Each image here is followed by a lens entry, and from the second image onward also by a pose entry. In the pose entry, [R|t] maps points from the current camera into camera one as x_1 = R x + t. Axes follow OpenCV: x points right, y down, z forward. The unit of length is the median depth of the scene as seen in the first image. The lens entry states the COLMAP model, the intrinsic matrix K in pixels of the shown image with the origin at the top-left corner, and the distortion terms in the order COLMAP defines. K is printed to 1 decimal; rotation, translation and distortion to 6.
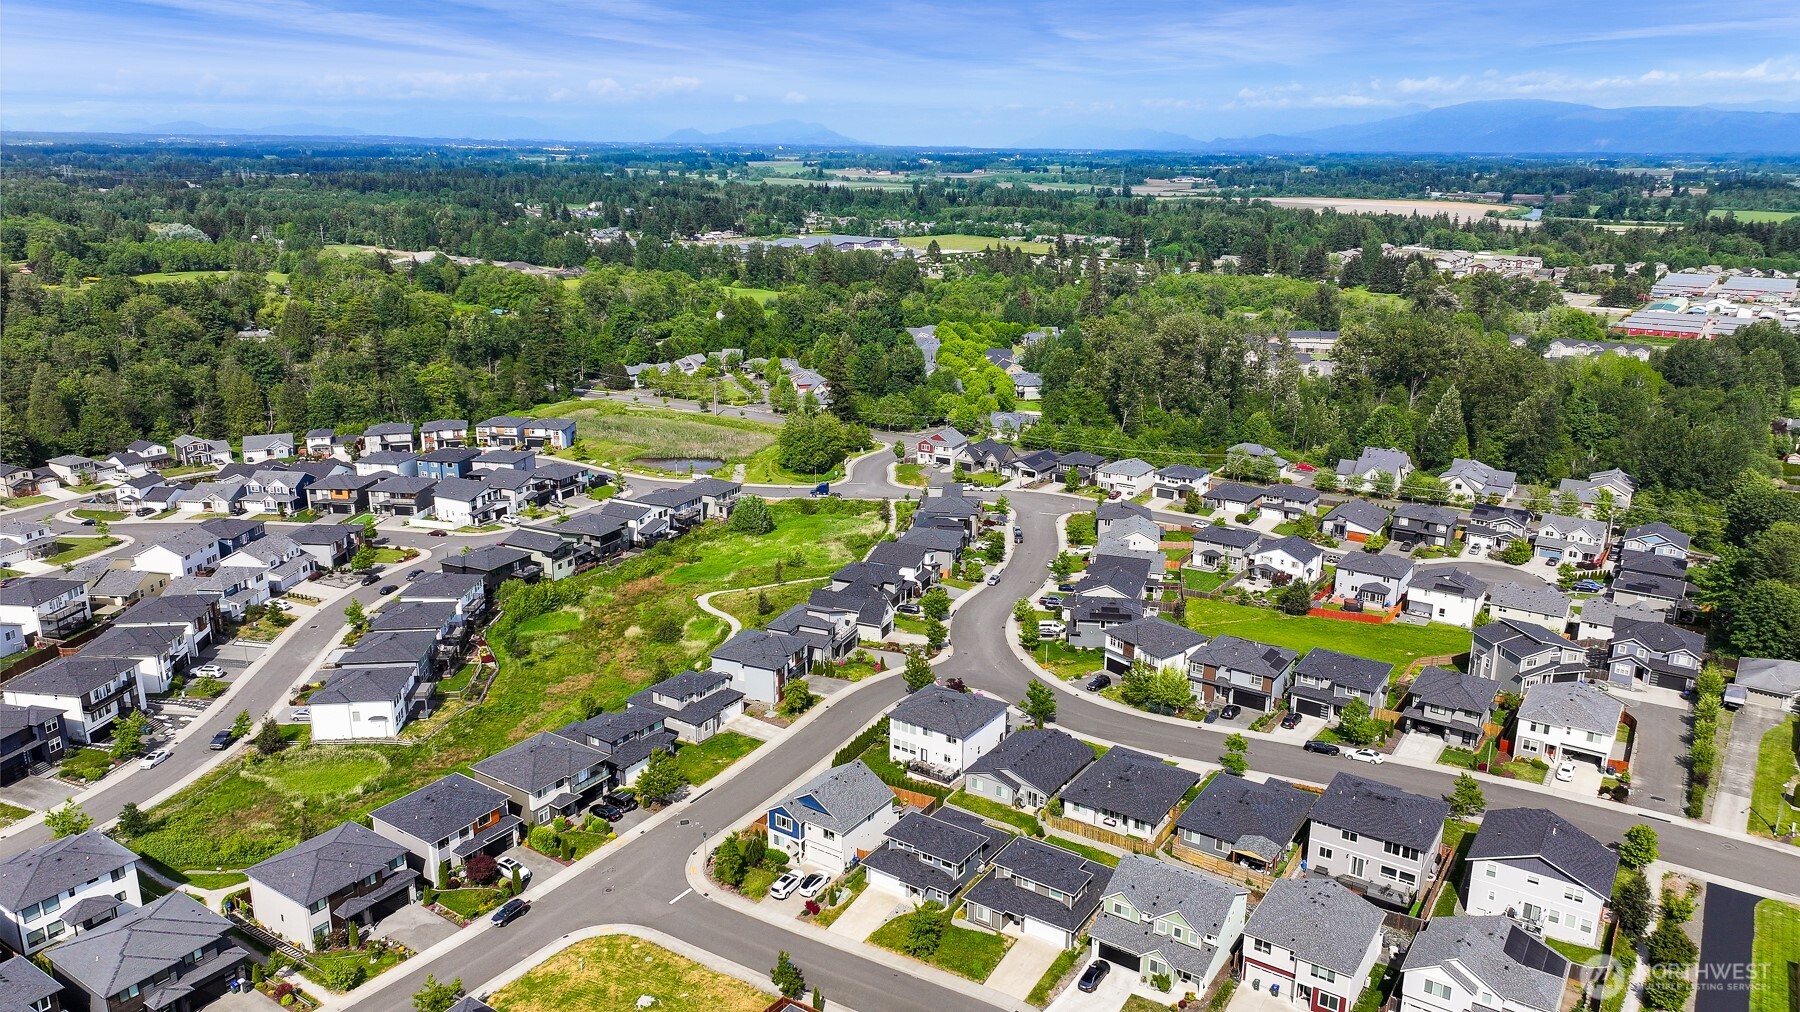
lens RADIAL K [[1240.9, 0, 900.0], [0, 1240.9, 506.0], [0, 0, 1]] dist [0.011105, 0.000581]
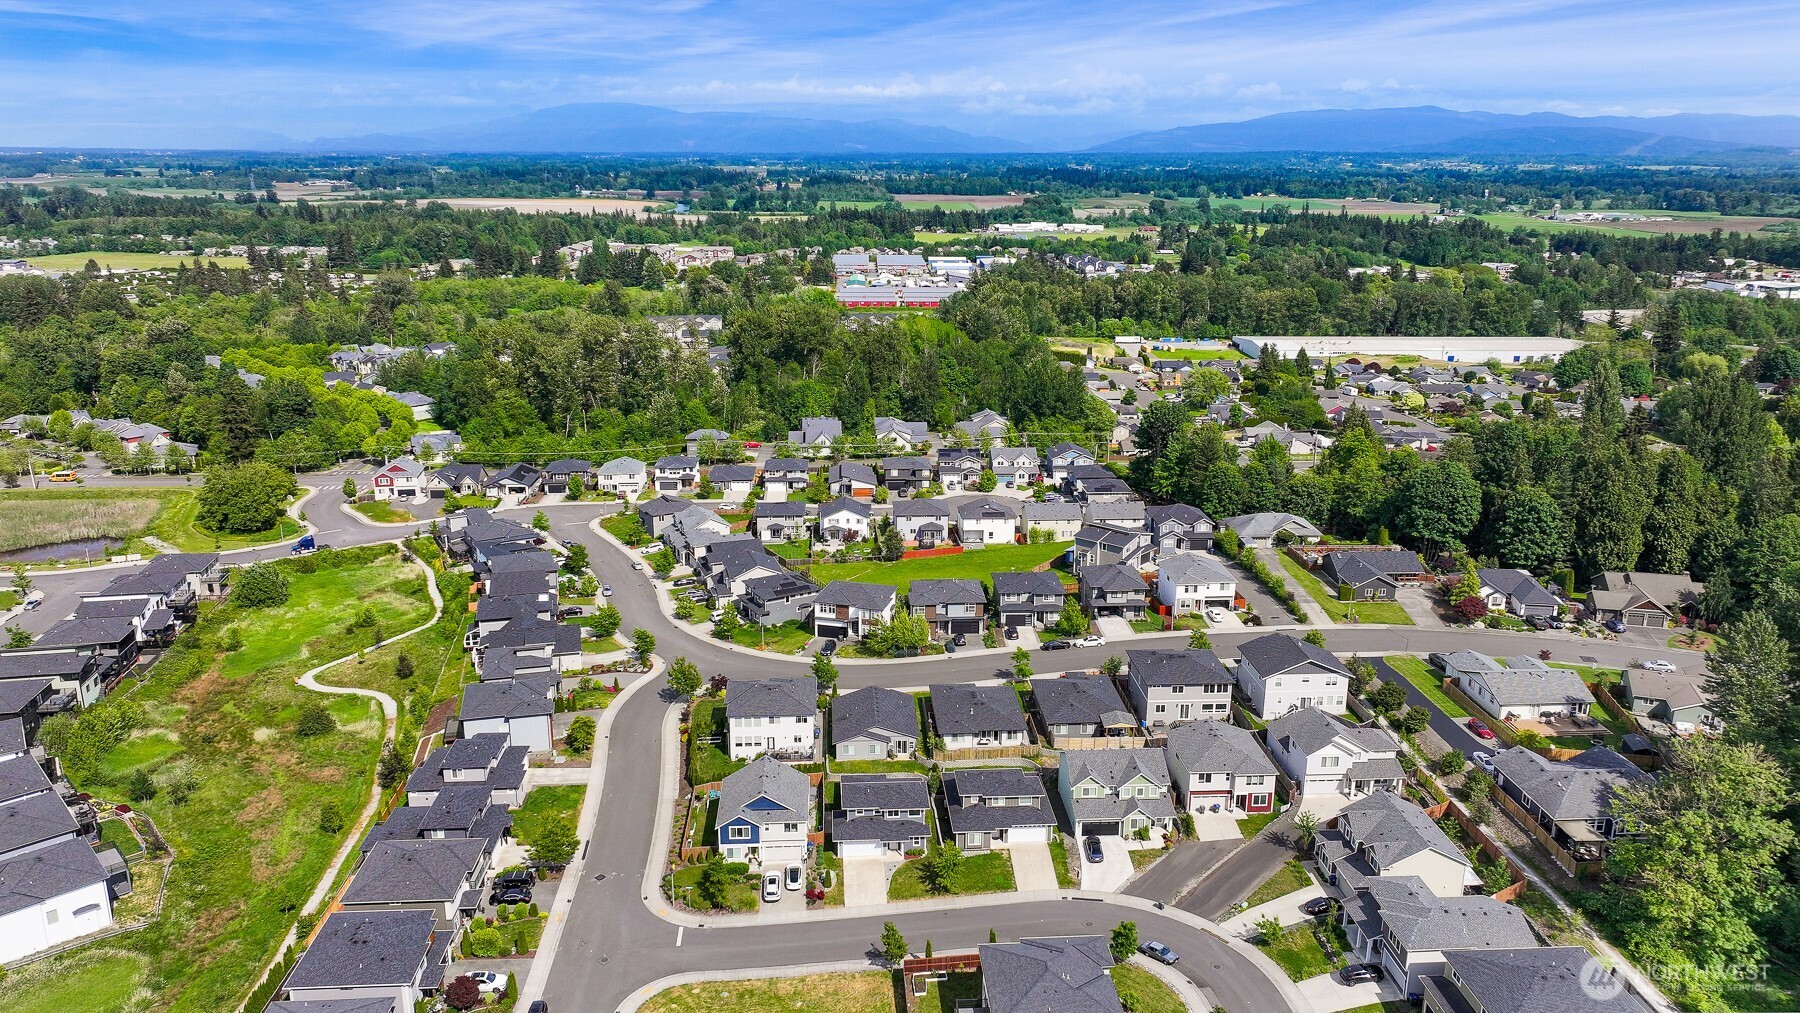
lens RADIAL K [[1240.9, 0, 900.0], [0, 1240.9, 506.5], [0, 0, 1]] dist [0.011105, 0.000581]
pose [[0.801392, -0.169446, 0.573637, -0.328568], [0.169419, 0.984064, 0.053996, -0.022763], [-0.573645, 0.053913, 0.817328, 0.058293]]
